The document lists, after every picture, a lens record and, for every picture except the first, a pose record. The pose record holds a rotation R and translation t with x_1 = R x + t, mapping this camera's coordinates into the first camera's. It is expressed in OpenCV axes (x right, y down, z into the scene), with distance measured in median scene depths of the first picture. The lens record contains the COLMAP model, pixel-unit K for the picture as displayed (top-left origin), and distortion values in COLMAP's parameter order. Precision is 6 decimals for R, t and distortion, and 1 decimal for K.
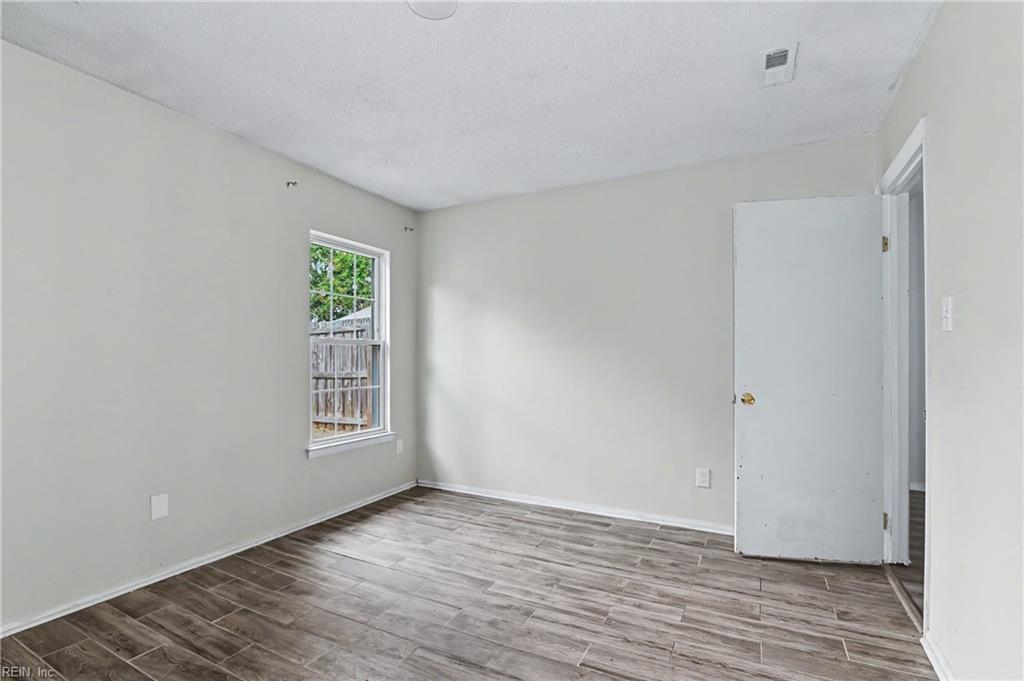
lens RADIAL K [[474.2, 0, 512.9], [0, 474.2, 350.4], [0, 0, 1]] dist [-0.021051, 0.000096]
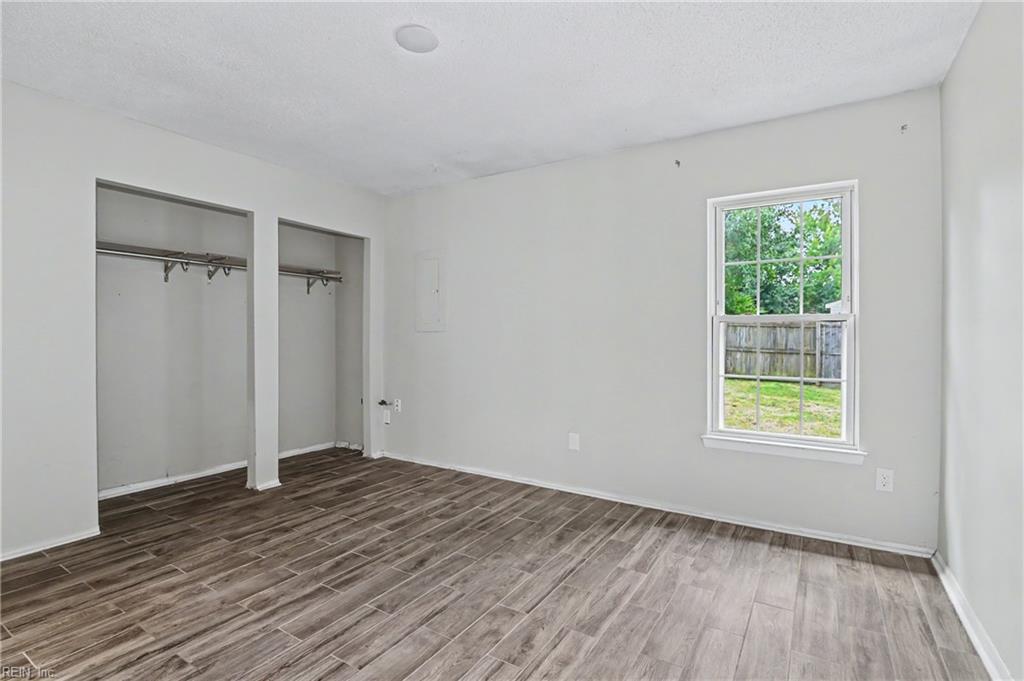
lens RADIAL K [[485.9, 0, 519.0], [0, 485.9, 339.9], [0, 0, 1]] dist [-0.019333, 0.000267]
pose [[-0.069672, 0.007662, -0.997541, 0.656889], [0.007857, 0.999944, 0.007132, 0.011005], [0.997539, -0.007340, -0.069728, 0.842542]]
